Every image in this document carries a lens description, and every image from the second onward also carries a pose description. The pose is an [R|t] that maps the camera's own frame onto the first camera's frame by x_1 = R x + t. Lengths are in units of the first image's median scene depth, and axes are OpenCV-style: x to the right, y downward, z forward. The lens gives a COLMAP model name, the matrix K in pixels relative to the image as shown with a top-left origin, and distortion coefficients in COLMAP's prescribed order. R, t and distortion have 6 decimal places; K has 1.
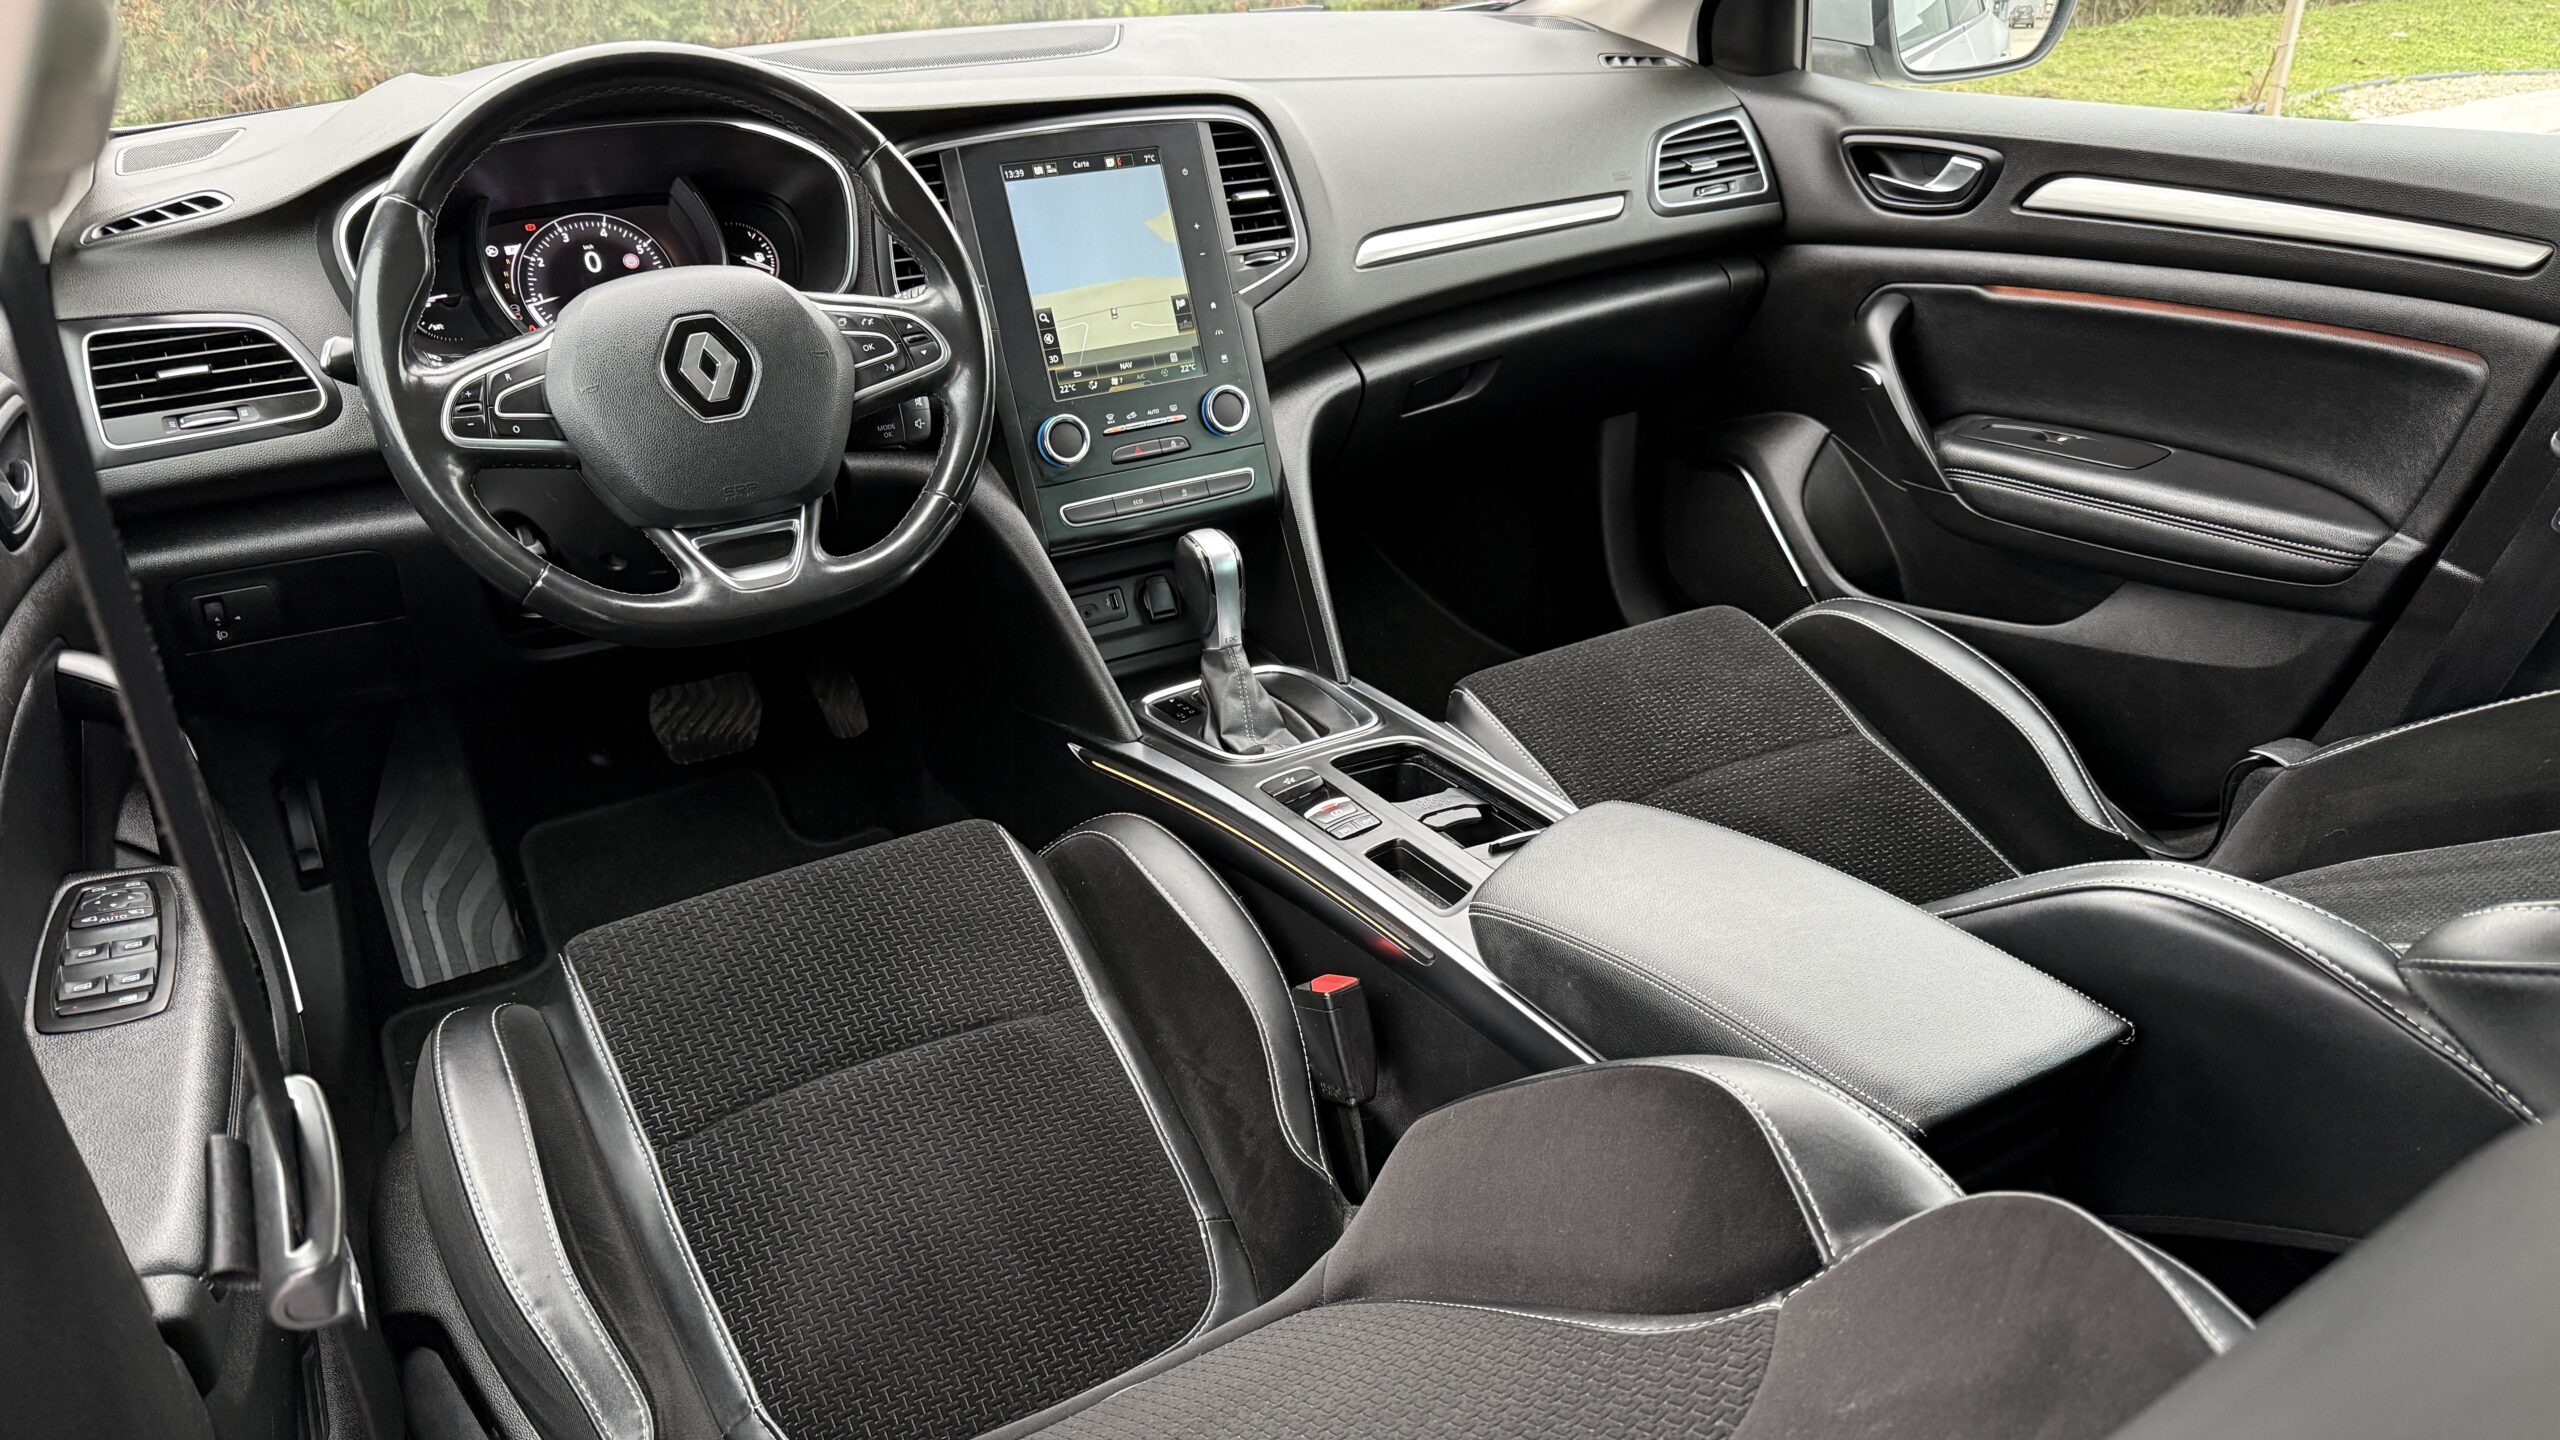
lens RADIAL K [[1792.4, 0, 1292.9], [0, 1792.4, 721.7], [0, 0, 1]] dist [0.100787, -0.145913]
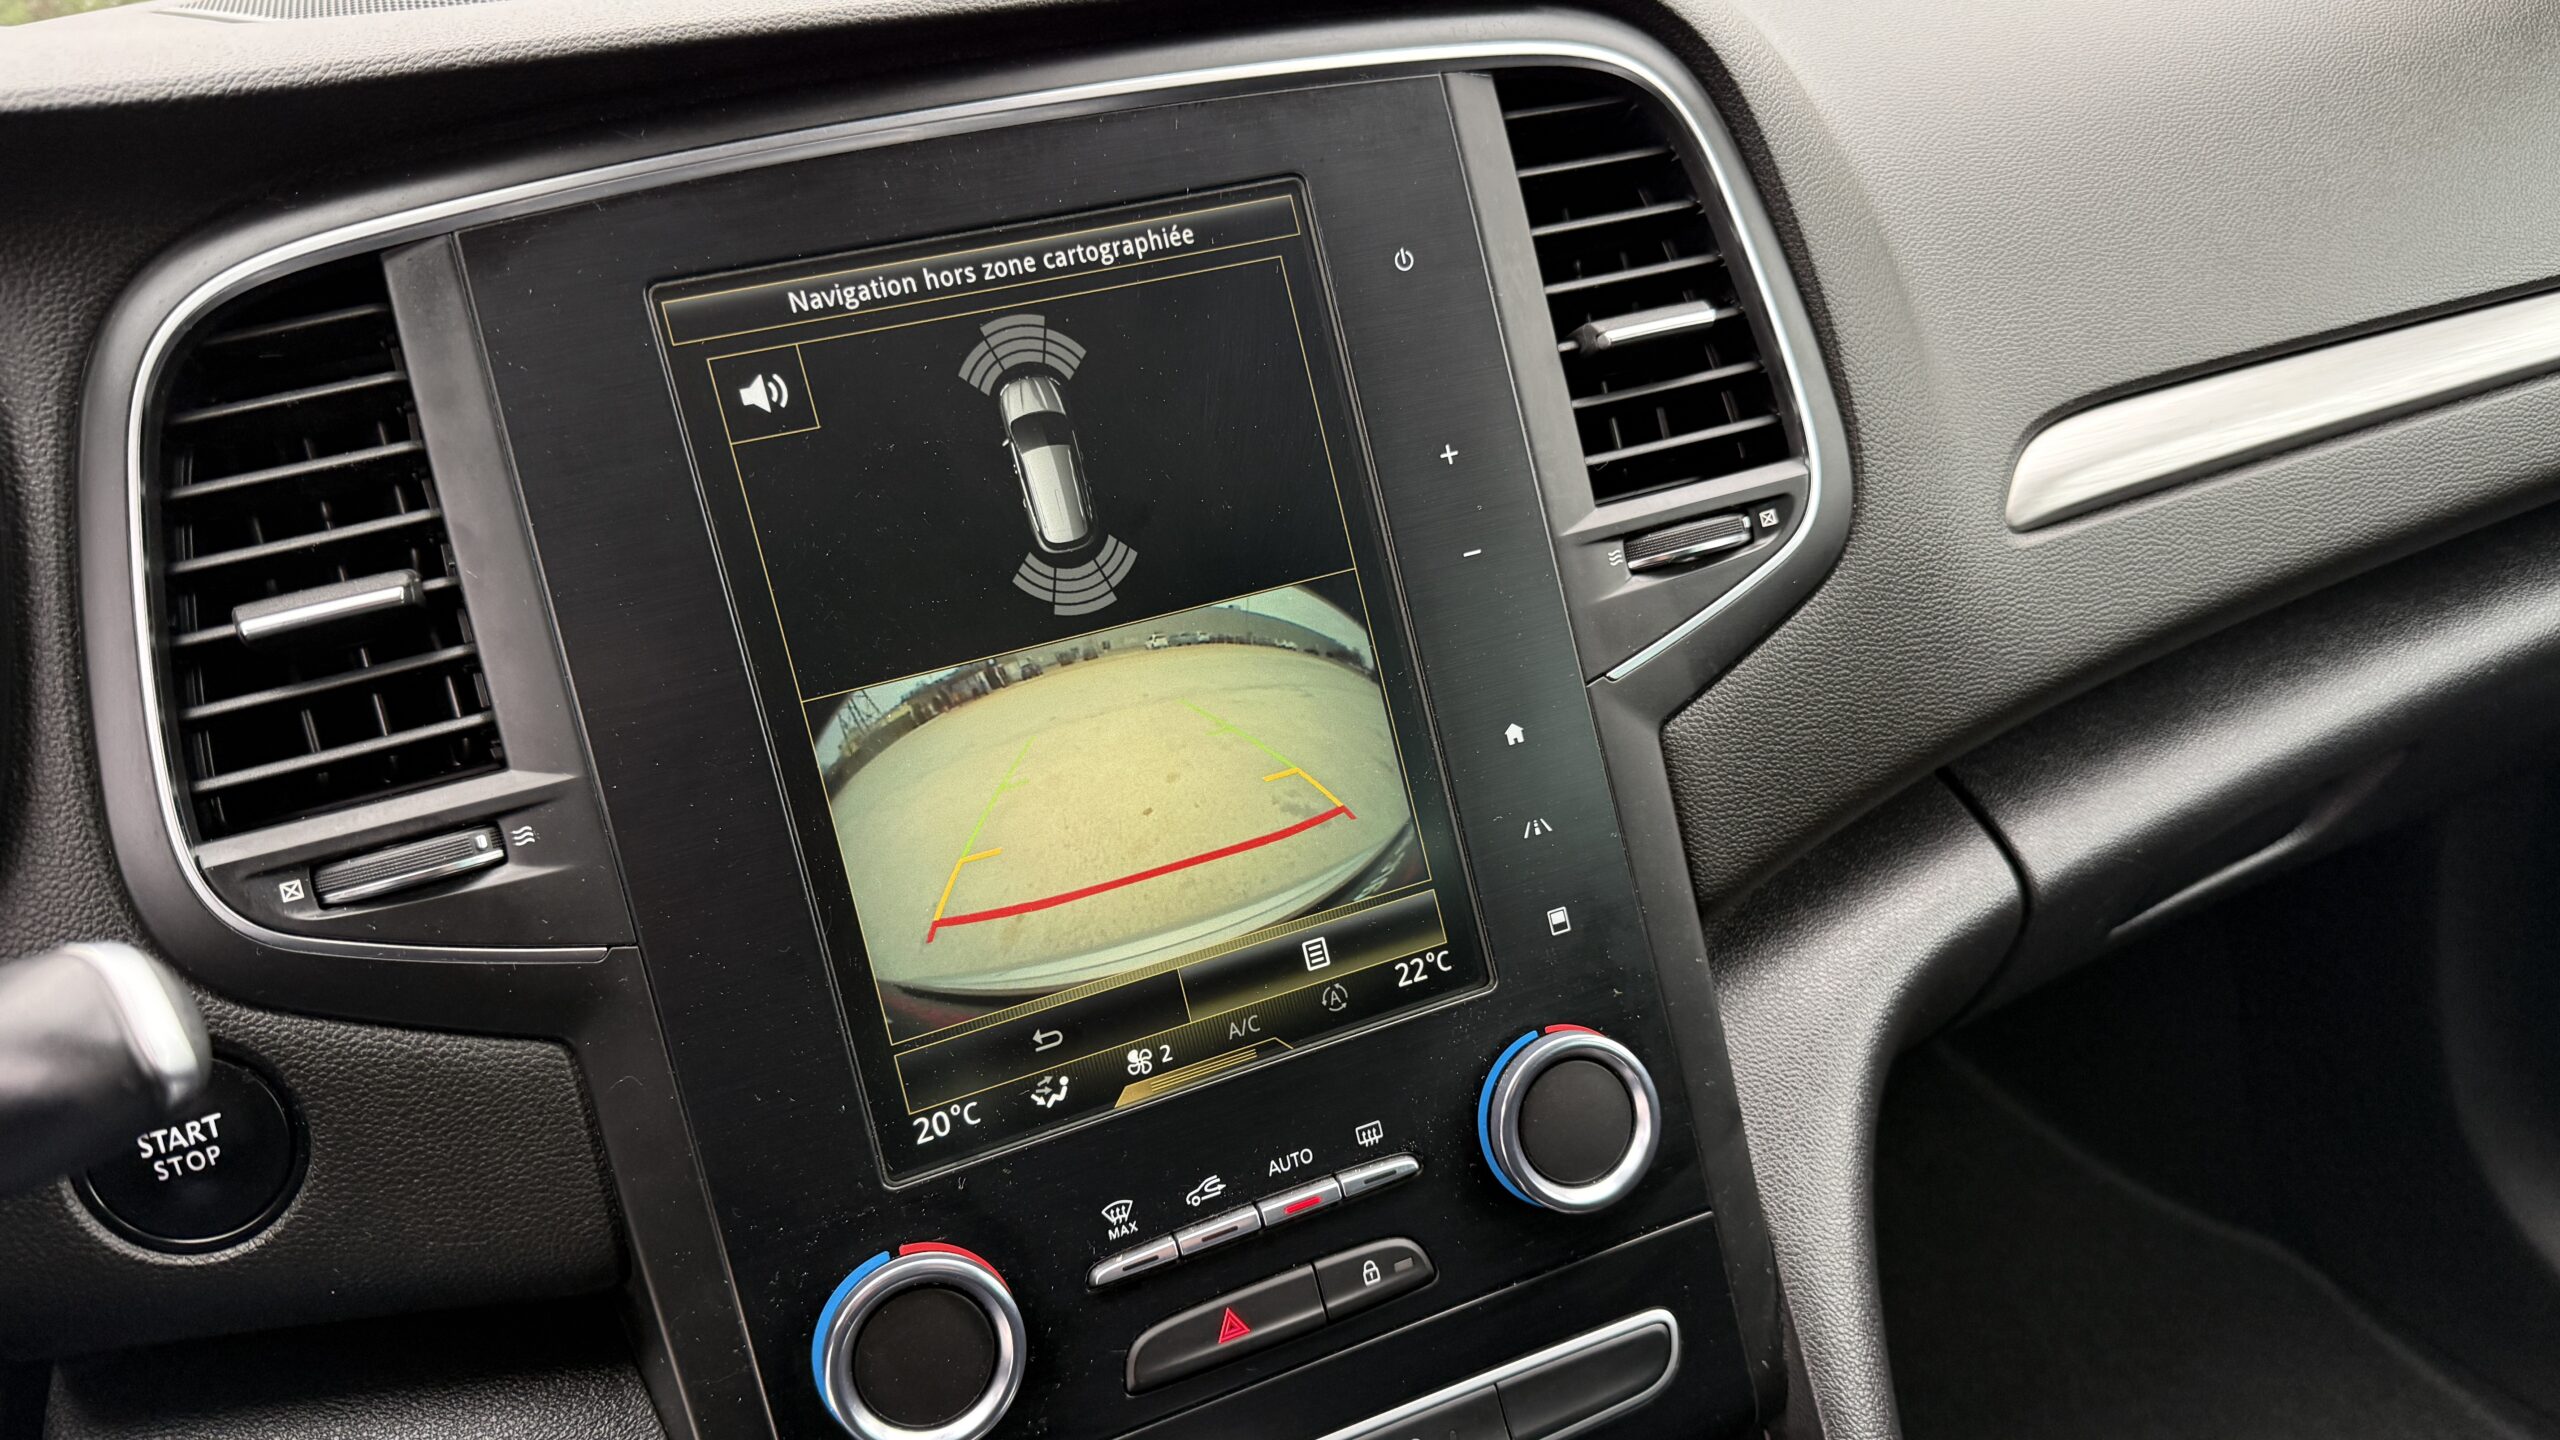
lens RADIAL K [[1792.4, 0, 1292.9], [0, 1792.4, 721.7], [0, 0, 1]] dist [0.100787, -0.145913]
pose [[0.984051, -0.016401, -0.177130, -0.029282], [0.011732, 0.999556, -0.027371, -0.227941], [0.177500, 0.024857, 0.983807, 0.733540]]
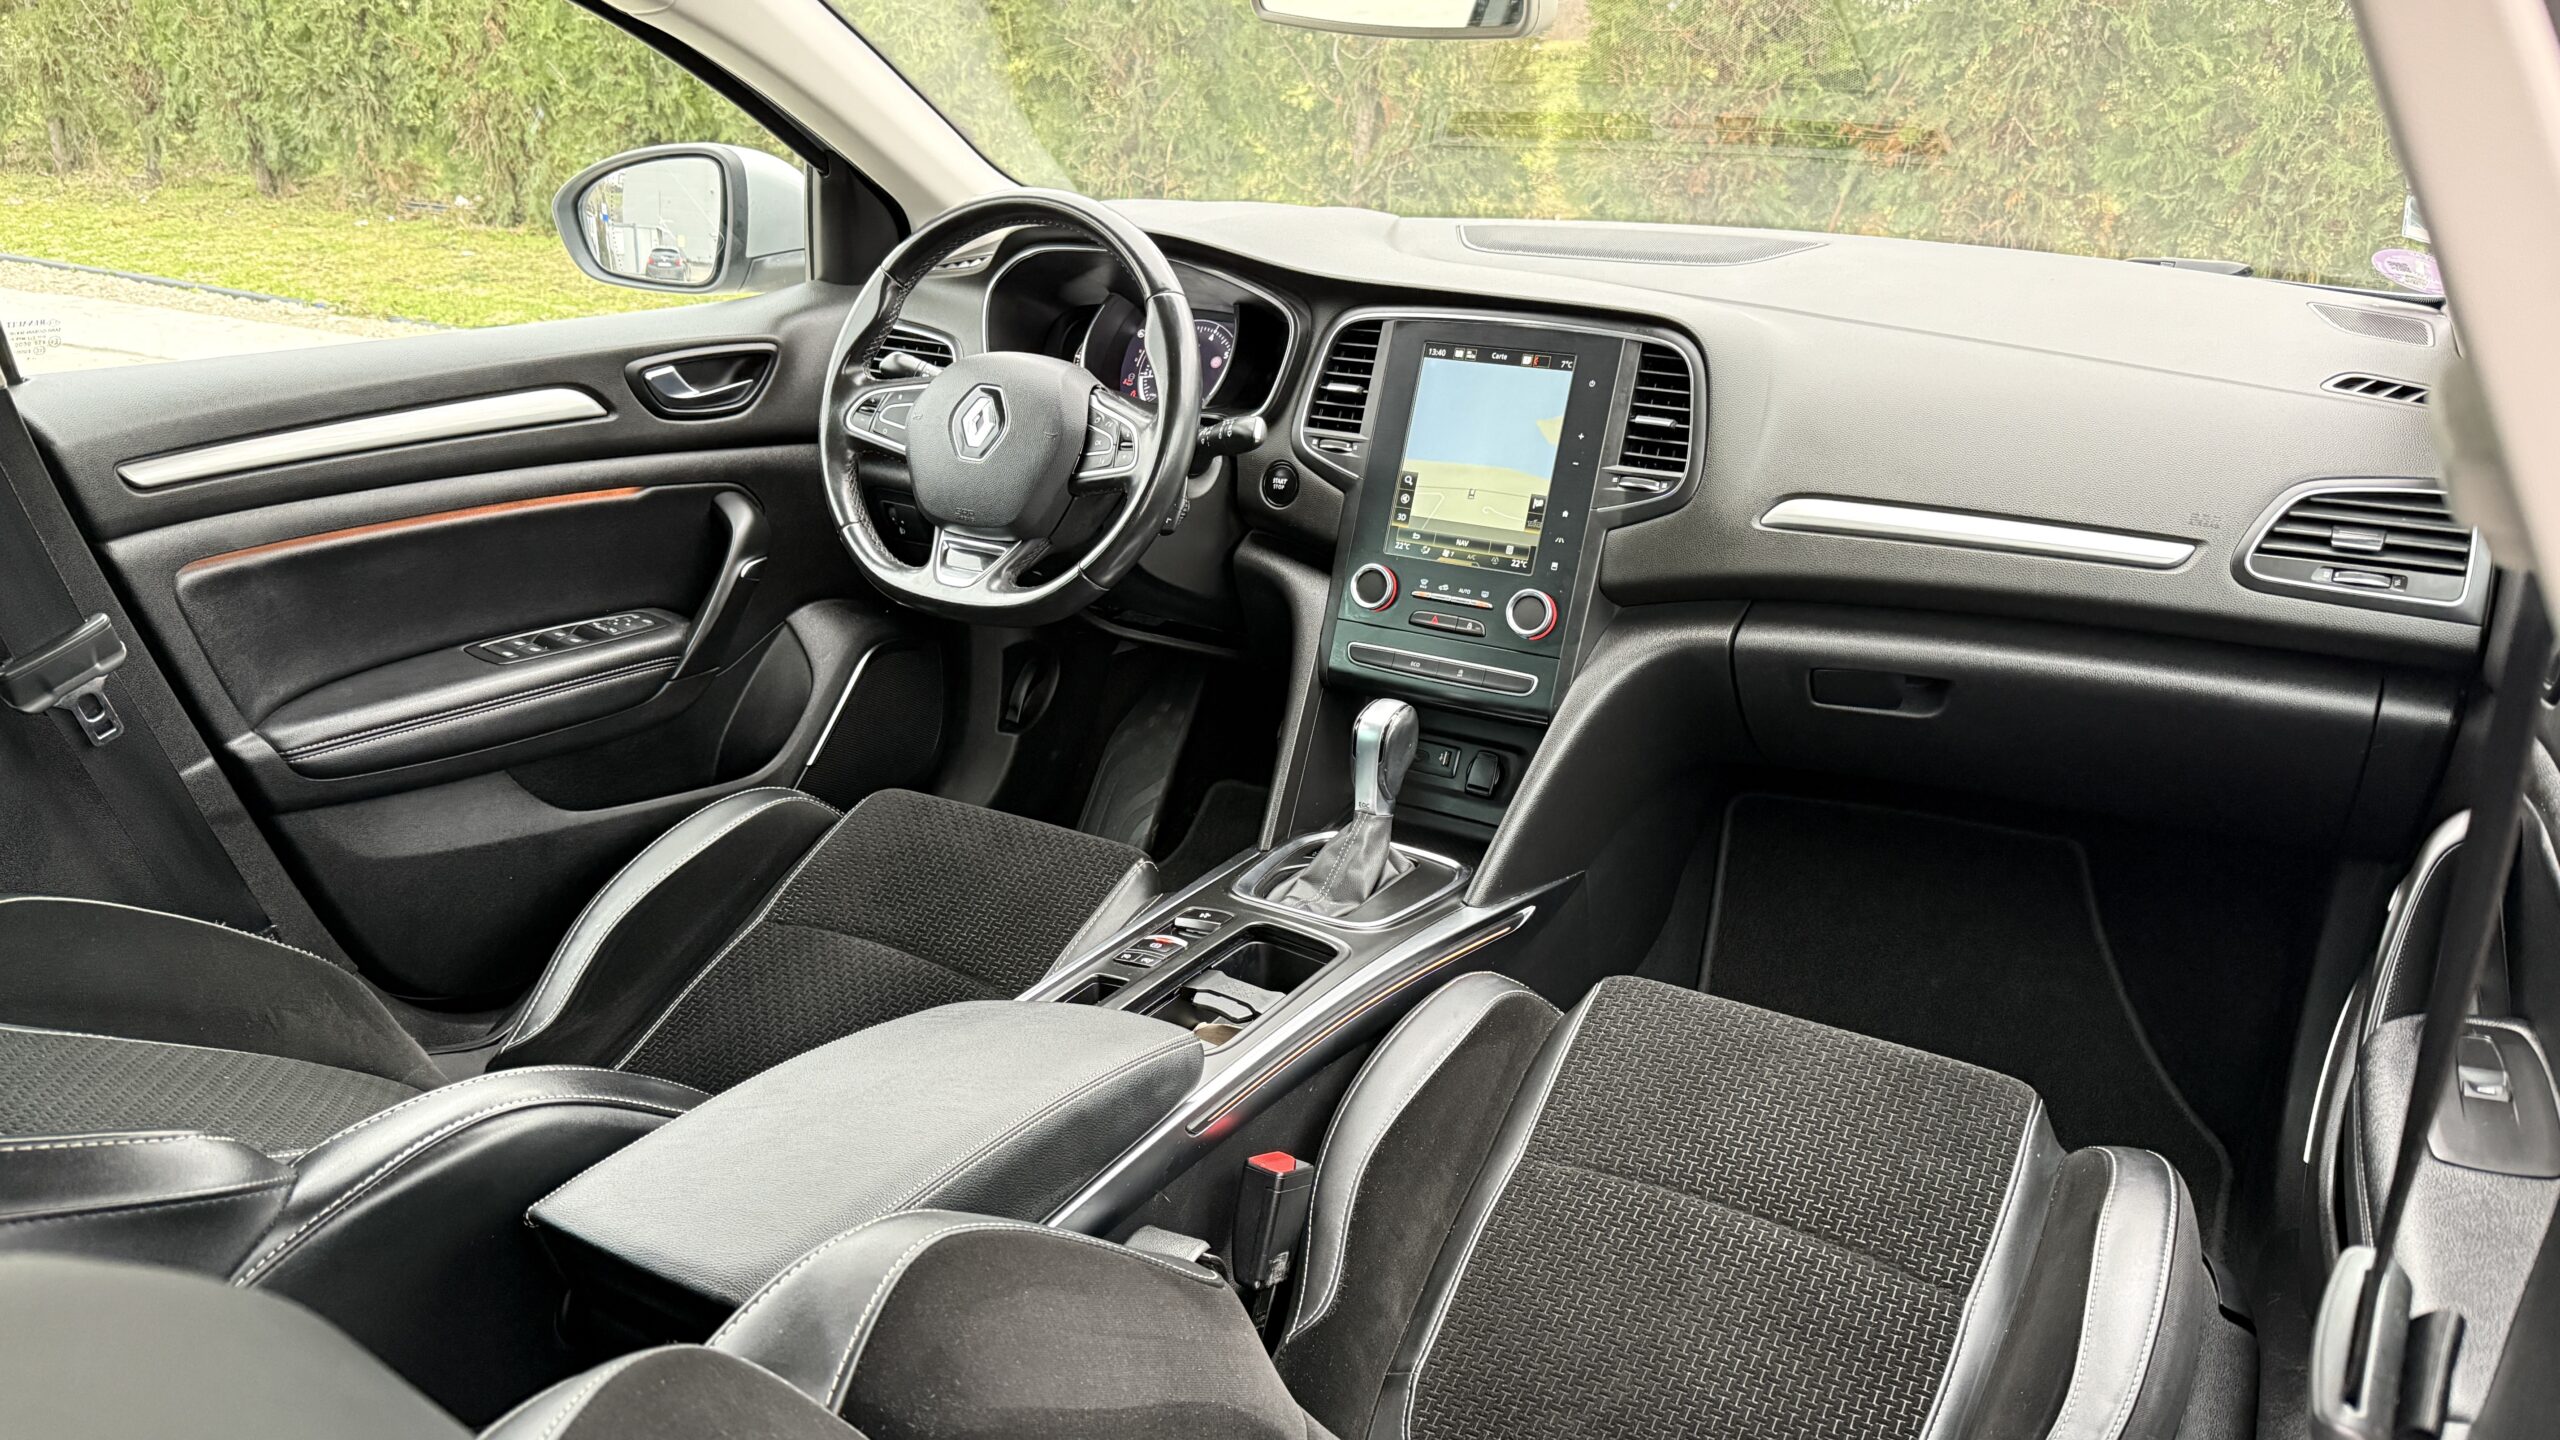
lens RADIAL K [[1794.3, 0, 1291.0], [0, 1794.3, 717.2], [0, 0, 1]] dist [0.115059, -0.177155]
pose [[0.500824, 0.342032, -0.795104, 0.715817], [-0.400578, 0.905905, 0.137378, -0.207291], [0.767276, 0.249699, 0.590709, 0.326685]]
